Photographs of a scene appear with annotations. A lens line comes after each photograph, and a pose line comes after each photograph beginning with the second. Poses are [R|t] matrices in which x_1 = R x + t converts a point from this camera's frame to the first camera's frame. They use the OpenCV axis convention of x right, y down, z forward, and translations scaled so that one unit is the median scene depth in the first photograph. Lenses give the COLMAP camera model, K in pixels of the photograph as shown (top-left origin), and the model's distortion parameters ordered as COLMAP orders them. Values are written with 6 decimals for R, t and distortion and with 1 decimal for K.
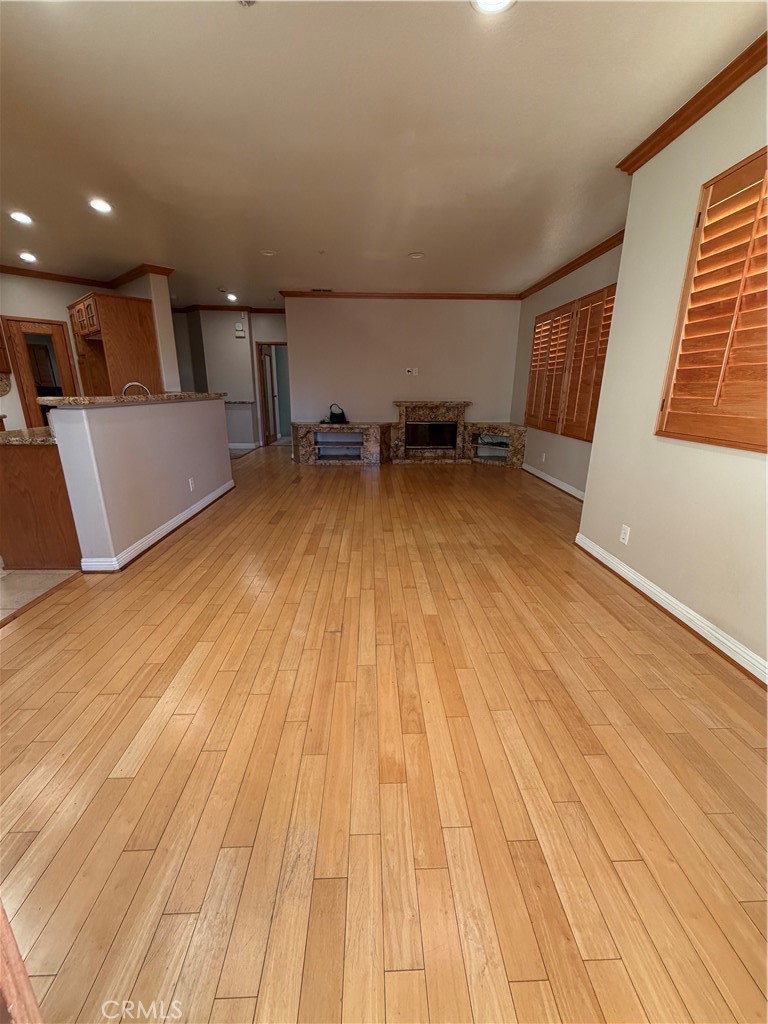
lens RADIAL K [[408.1, 0, 383.8], [0, 408.1, 510.3], [0, 0, 1]] dist [-0.000370, 0.000032]
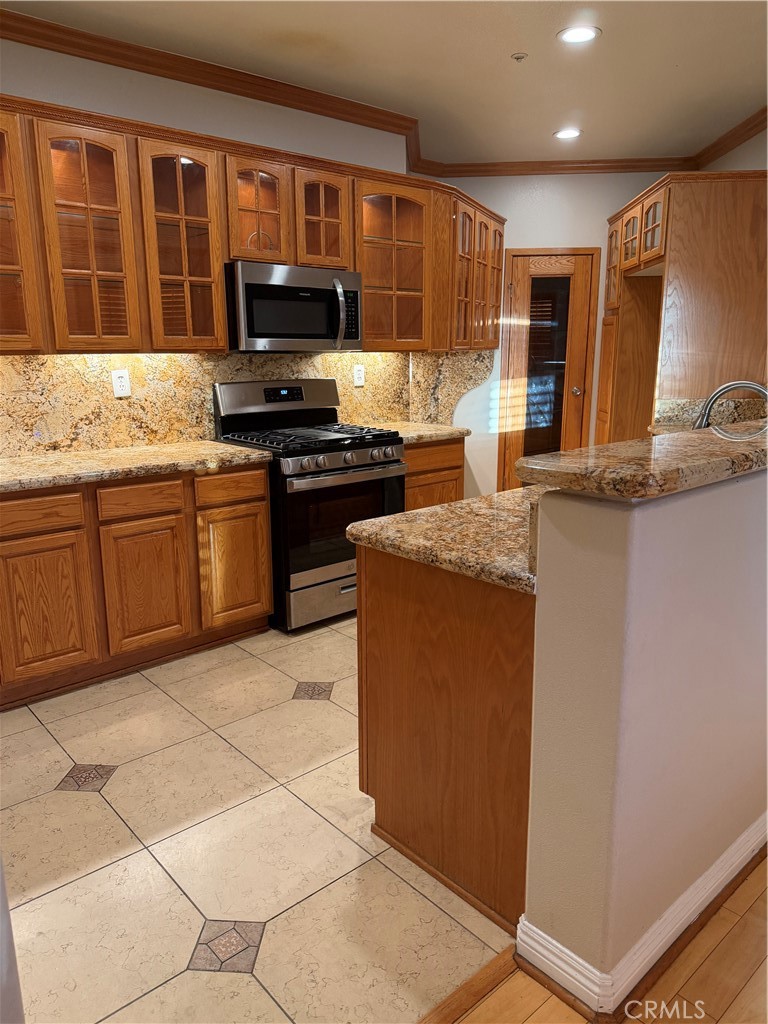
lens RADIAL K [[718.7, 0, 378.0], [0, 718.7, 513.6], [0, 0, 1]] dist [0.134031, -0.263999]
pose [[0.633387, 0.155907, -0.757967, -0.178802], [-0.208279, 0.977695, 0.027057, -0.086147], [0.745279, 0.140731, 0.651731, 0.204980]]
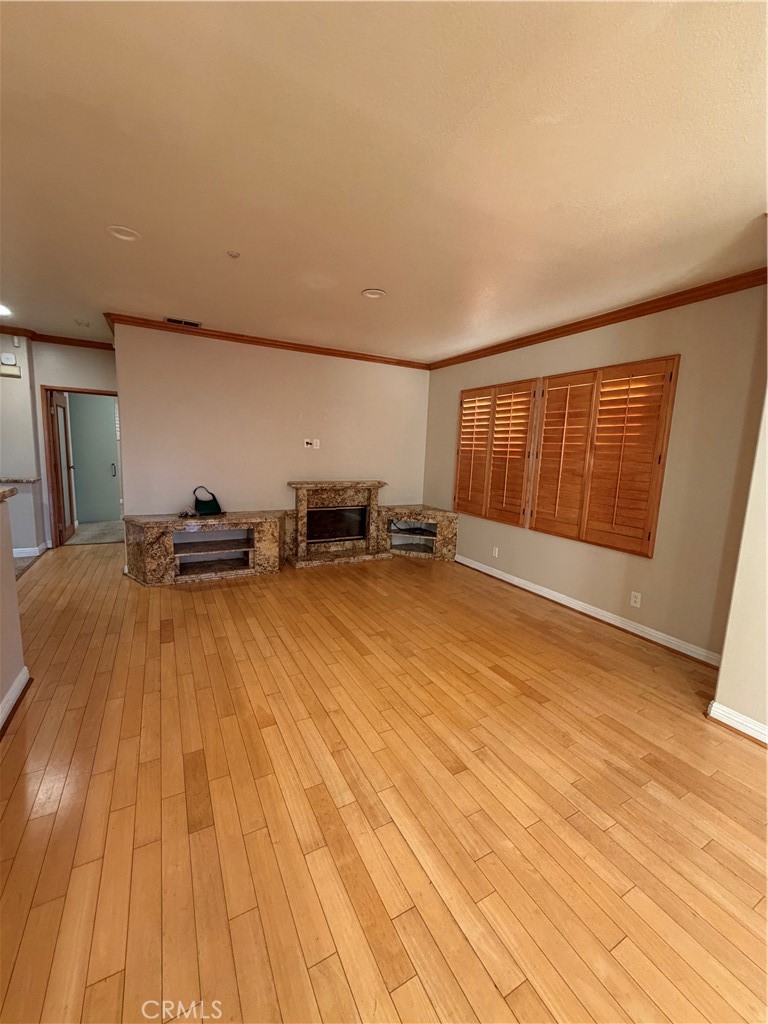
lens RADIAL K [[408.1, 0, 383.8], [0, 408.1, 510.3], [0, 0, 1]] dist [-0.000370, 0.000032]
pose [[0.893815, -0.039123, 0.446727, -0.167226], [0.099376, 0.988699, -0.112244, -0.128899], [-0.437287, 0.144719, 0.887602, 0.309756]]
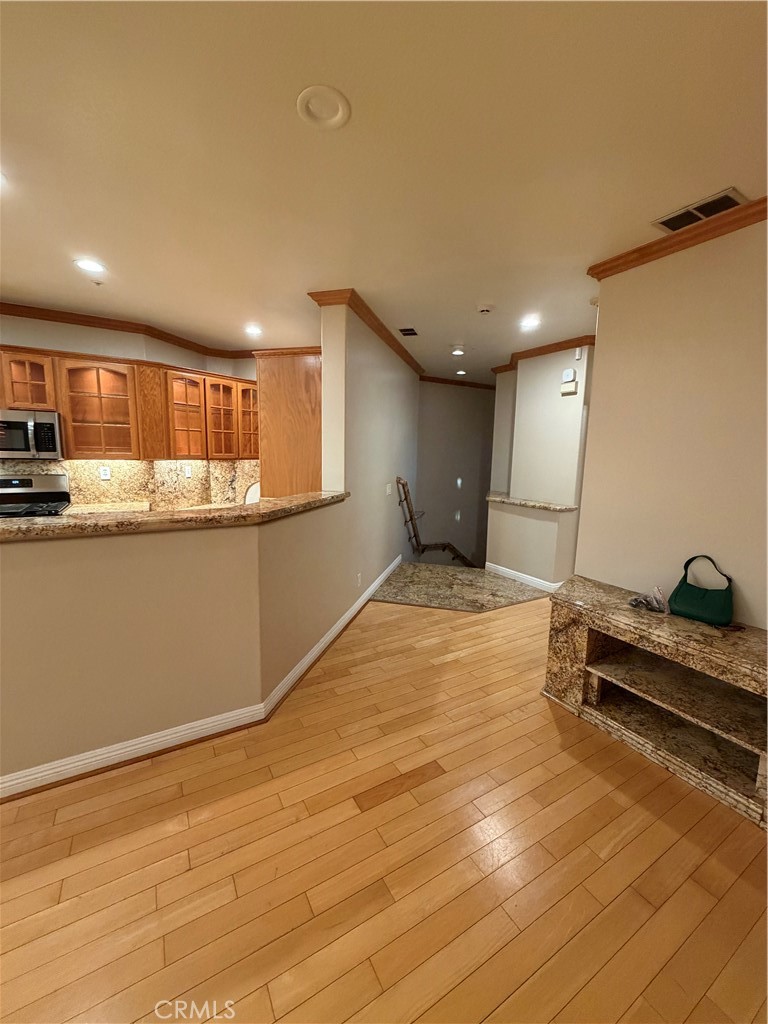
lens RADIAL K [[408.1, 0, 383.8], [0, 408.1, 510.3], [0, 0, 1]] dist [-0.000370, 0.000032]
pose [[0.473867, 0.120901, -0.872258, 0.035693], [-0.267741, 0.963417, -0.011917, -0.246153], [0.838907, 0.239186, 0.488902, 0.690868]]
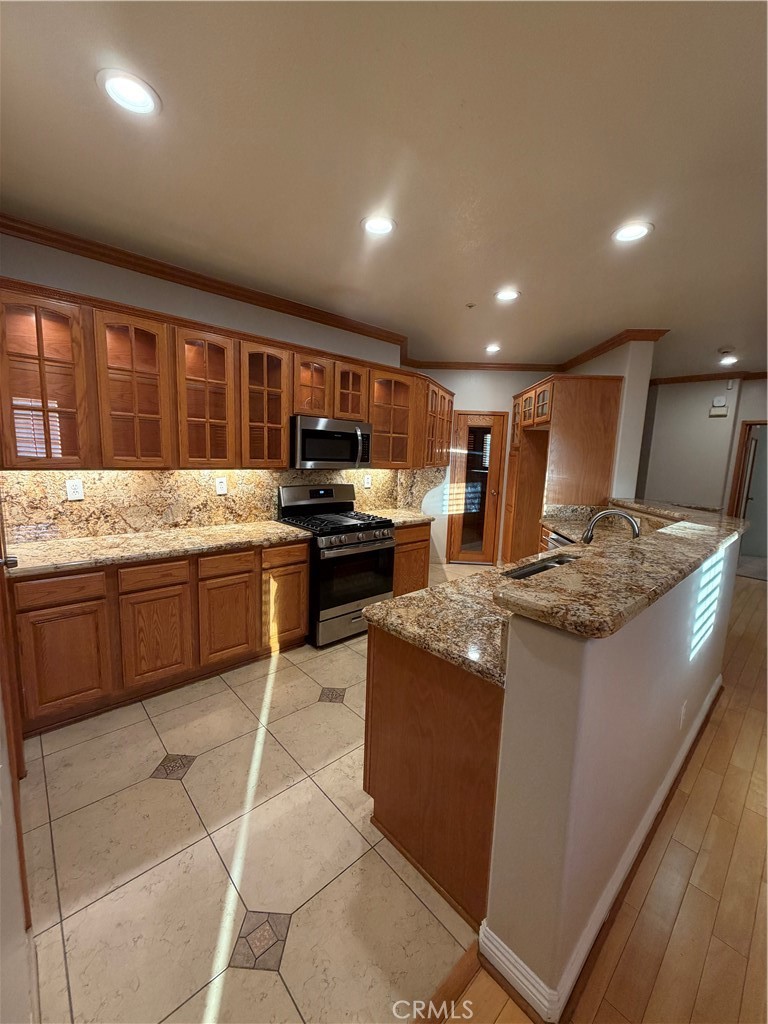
lens RADIAL K [[408.1, 0, 383.8], [0, 408.1, 510.3], [0, 0, 1]] dist [-0.000370, 0.000032]
pose [[0.651551, 0.117690, -0.749420, -0.229877], [-0.243745, 0.967988, -0.059899, -0.116527], [0.718380, 0.221694, 0.659380, 0.226795]]
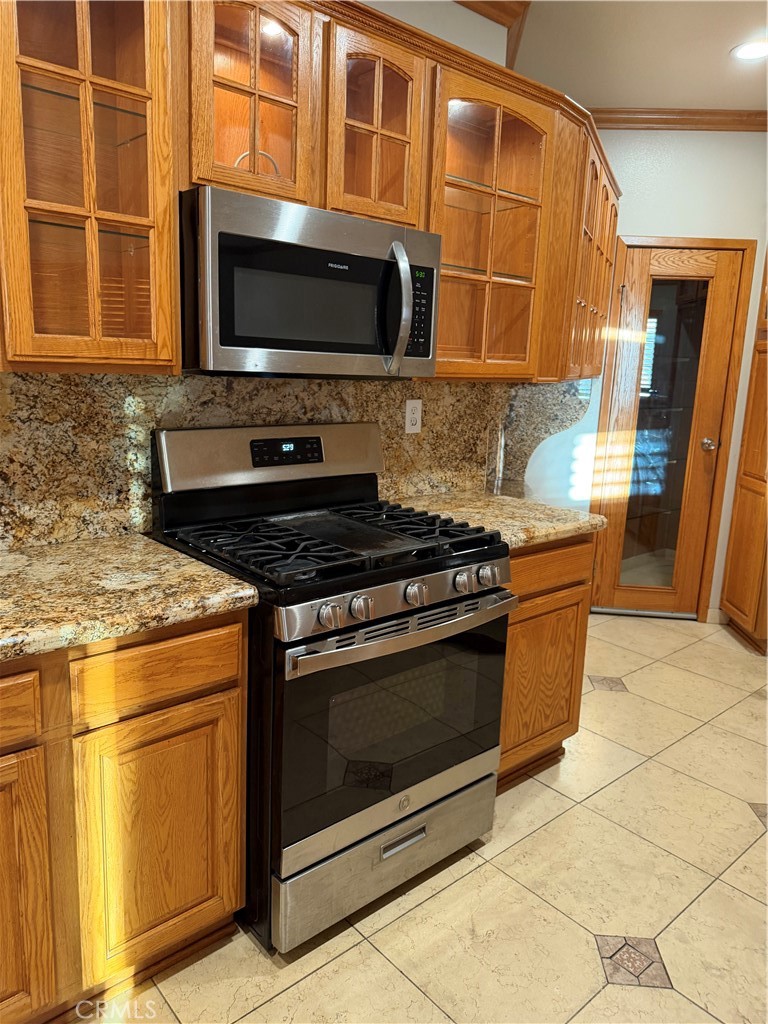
lens RADIAL K [[718.7, 0, 378.0], [0, 718.7, 513.6], [0, 0, 1]] dist [0.134031, -0.263999]
pose [[0.631417, 0.168393, -0.756938, -0.423750], [-0.250899, 0.967994, 0.006053, -0.136068], [0.733731, 0.186093, 0.653458, 0.347458]]
